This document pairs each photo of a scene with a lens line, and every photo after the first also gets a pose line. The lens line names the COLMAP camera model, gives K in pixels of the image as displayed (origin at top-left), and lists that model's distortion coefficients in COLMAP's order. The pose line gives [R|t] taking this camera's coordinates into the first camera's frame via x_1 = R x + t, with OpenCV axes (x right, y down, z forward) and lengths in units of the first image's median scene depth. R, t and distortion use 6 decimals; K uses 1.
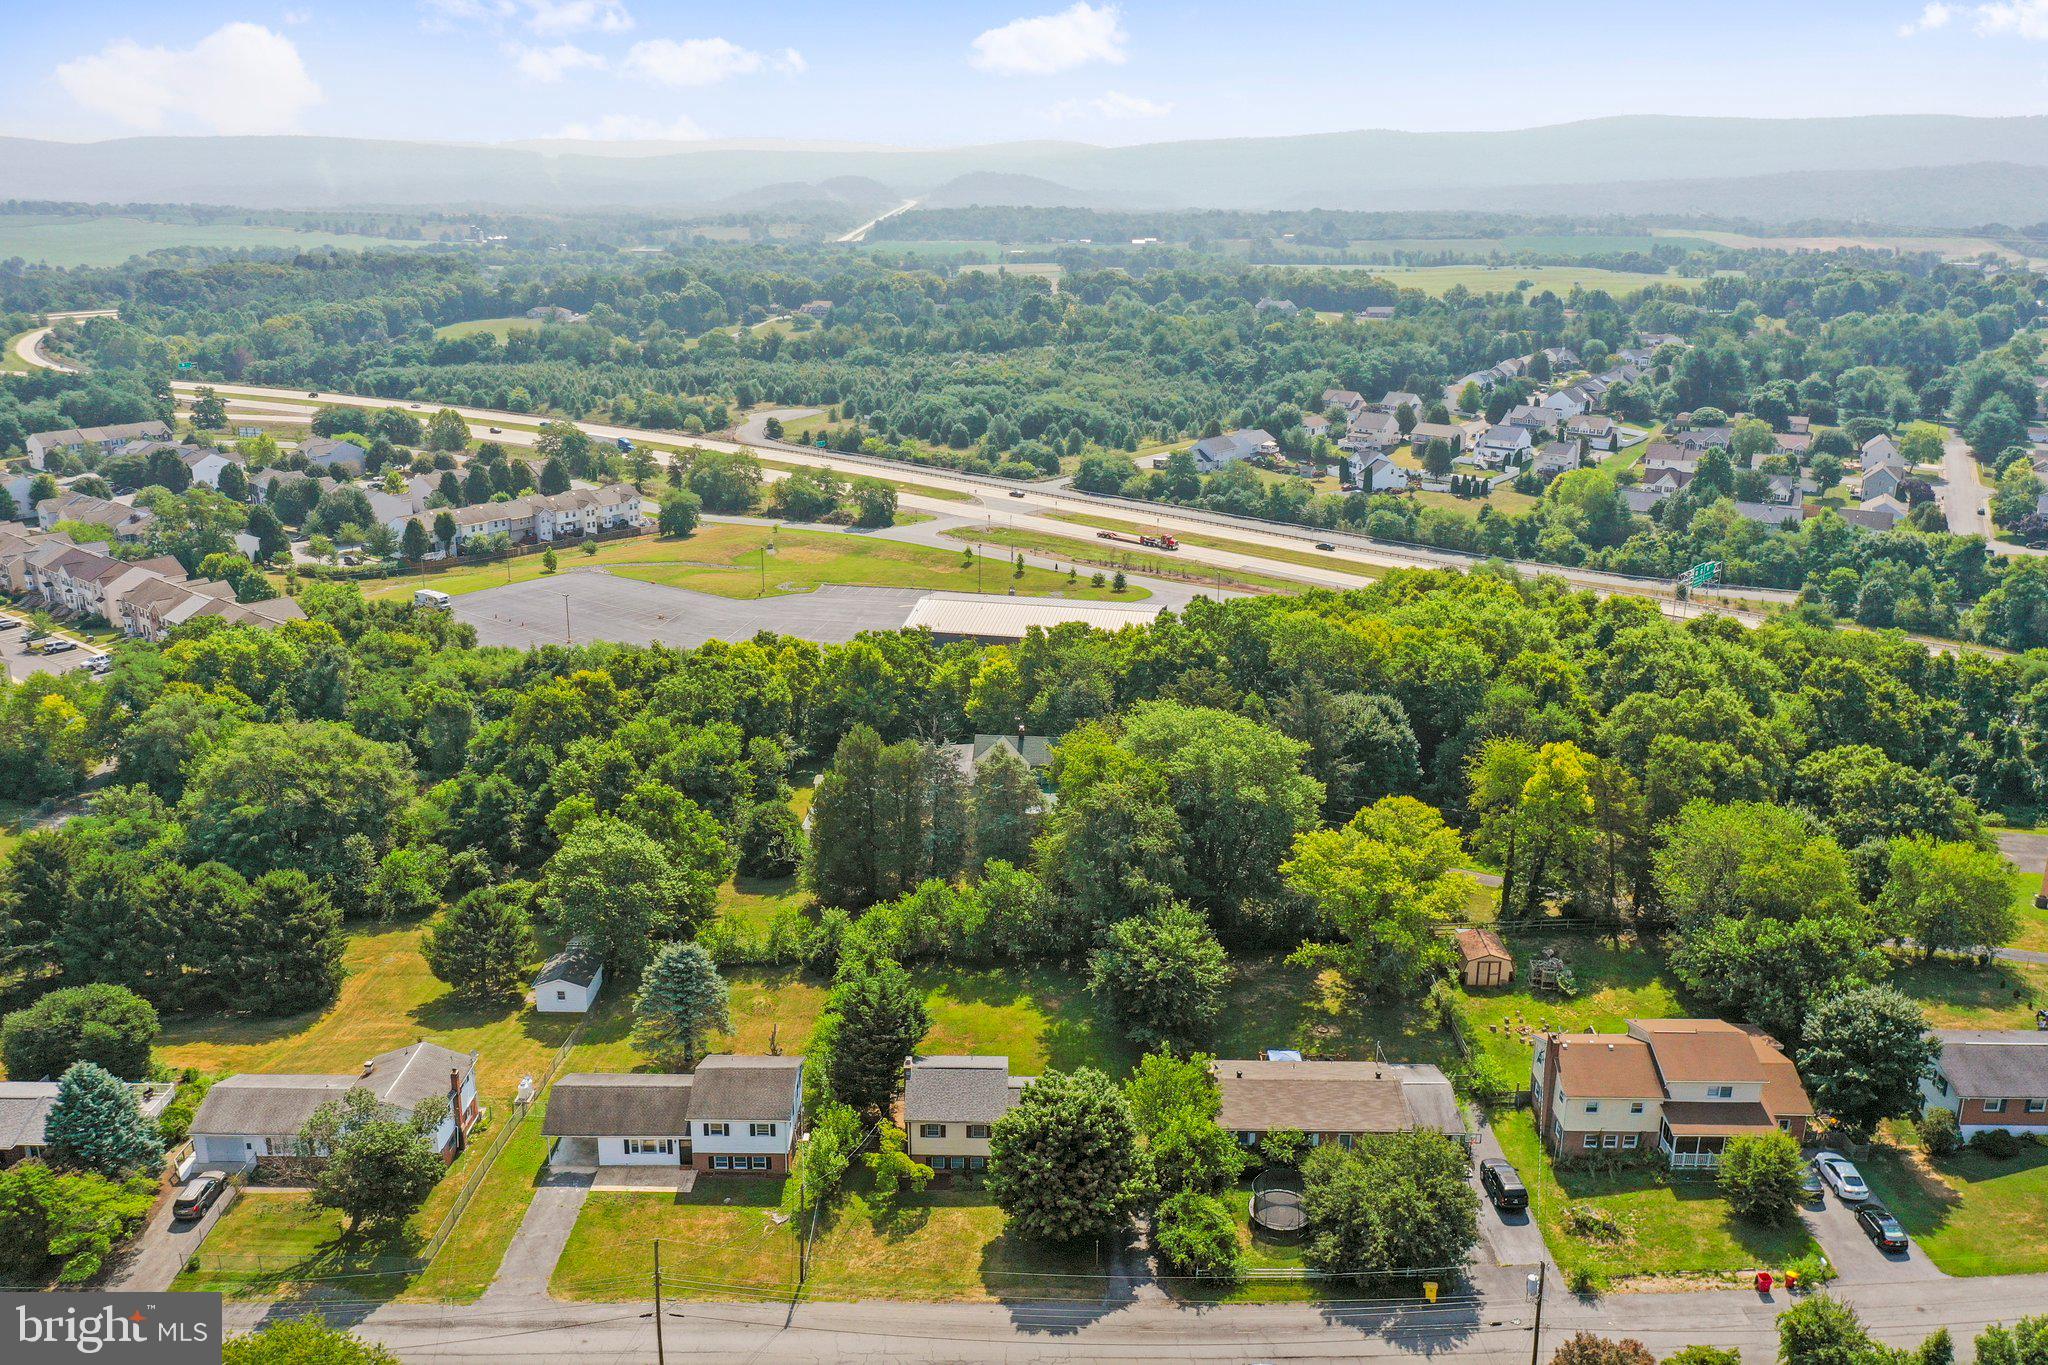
lens RADIAL K [[1654.0, 0, 985.3], [0, 1654.0, 679.7], [0, 0, 1]] dist [-0.002095, 0.007952]
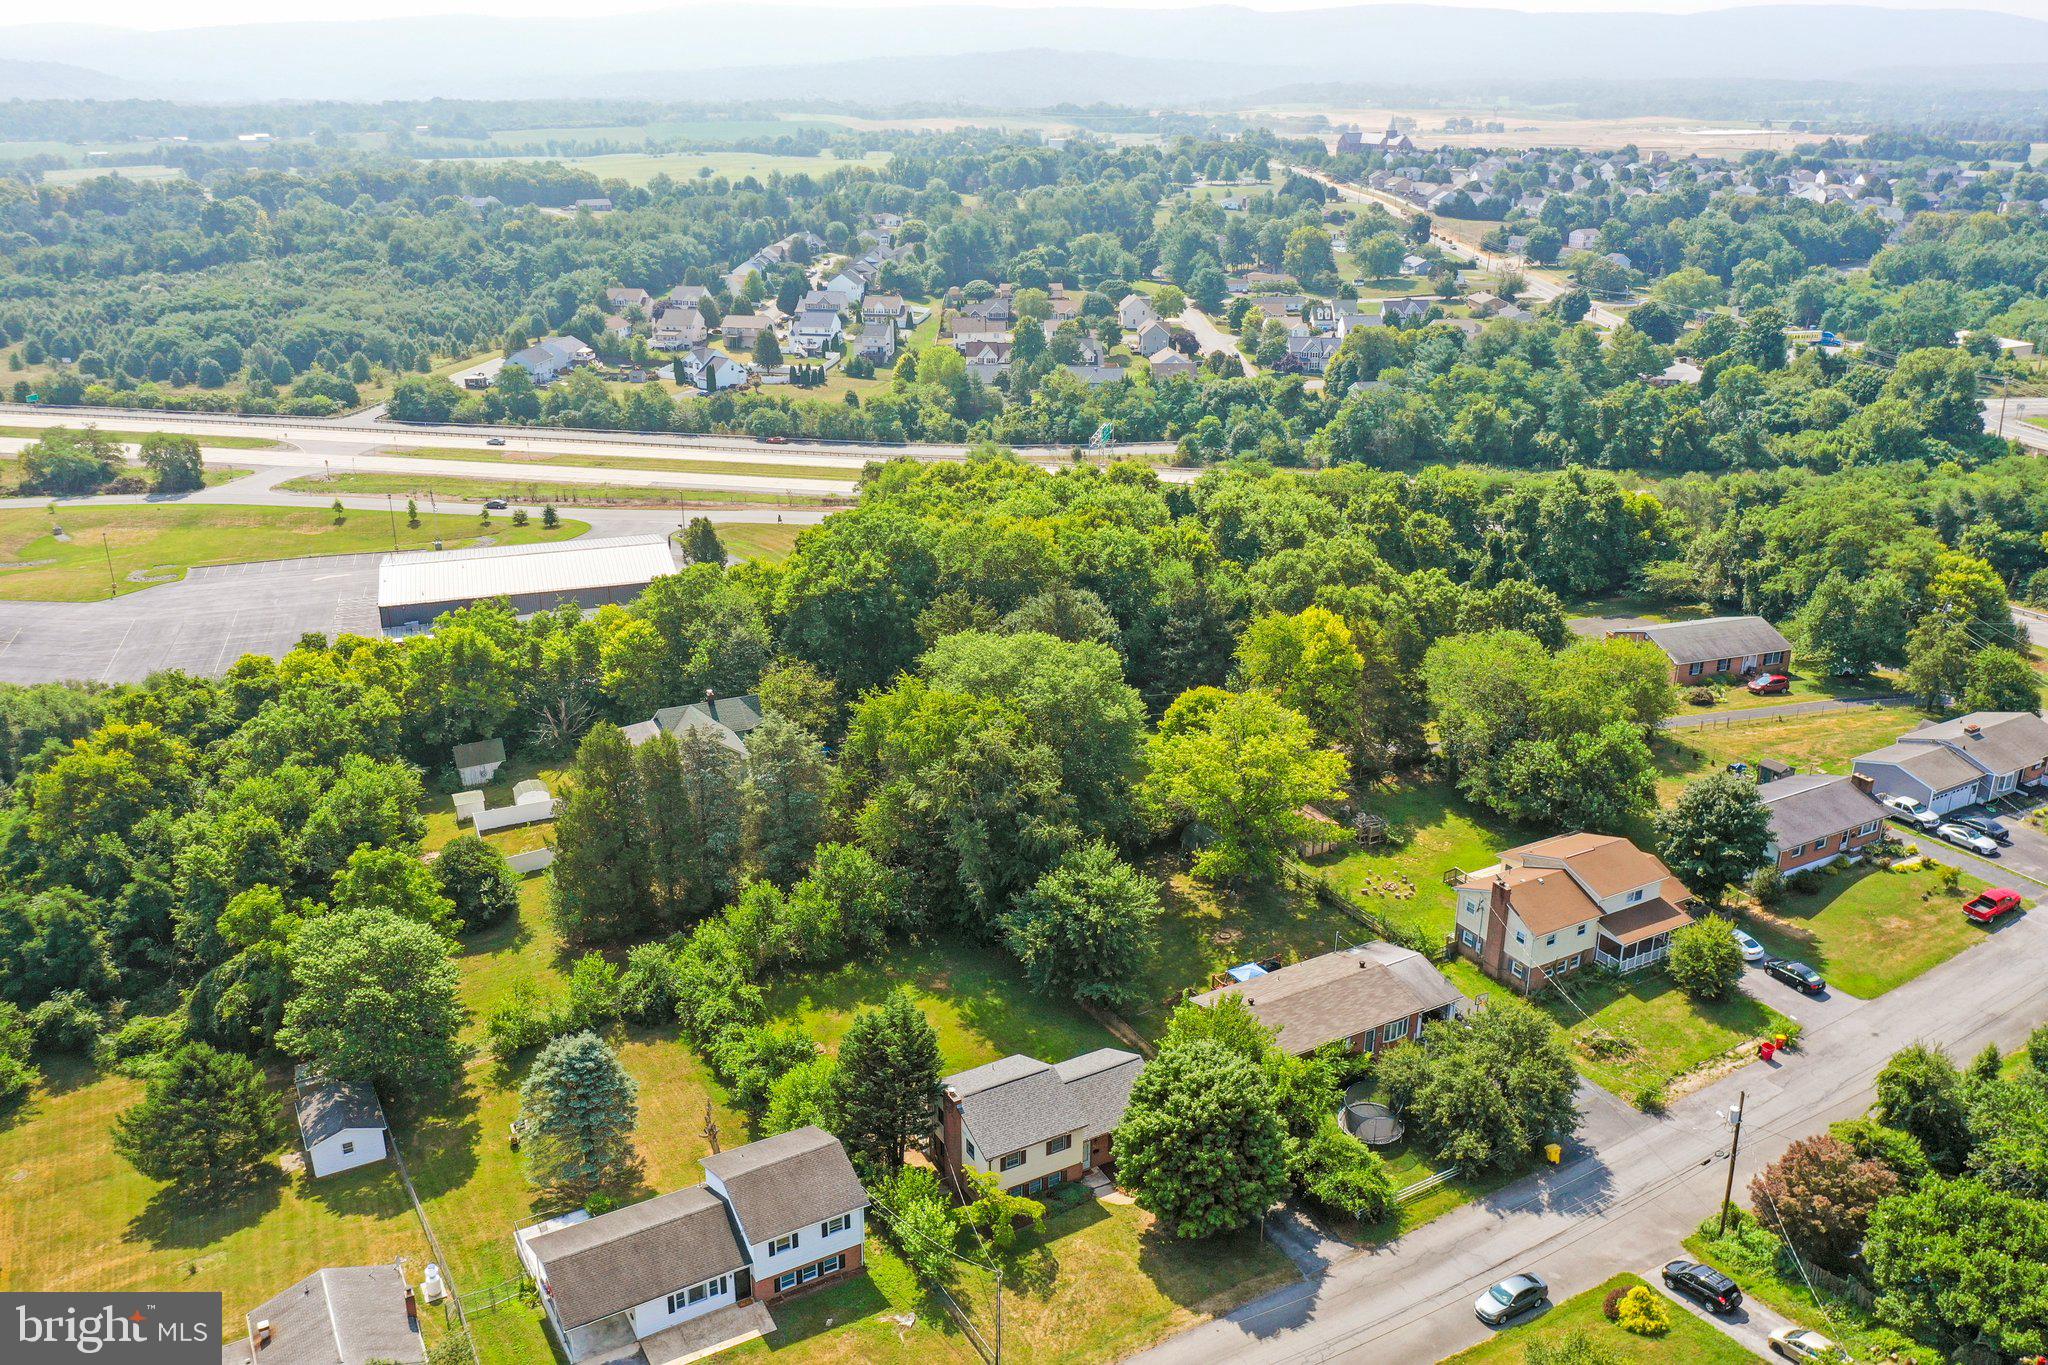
lens RADIAL K [[1654.0, 0, 985.3], [0, 1654.0, 679.7], [0, 0, 1]] dist [-0.002095, 0.007952]
pose [[0.859855, -0.181058, 0.477355, -0.133945], [0.151804, 0.983385, 0.099550, -0.021080], [-0.487448, -0.013134, 0.873053, 0.080683]]
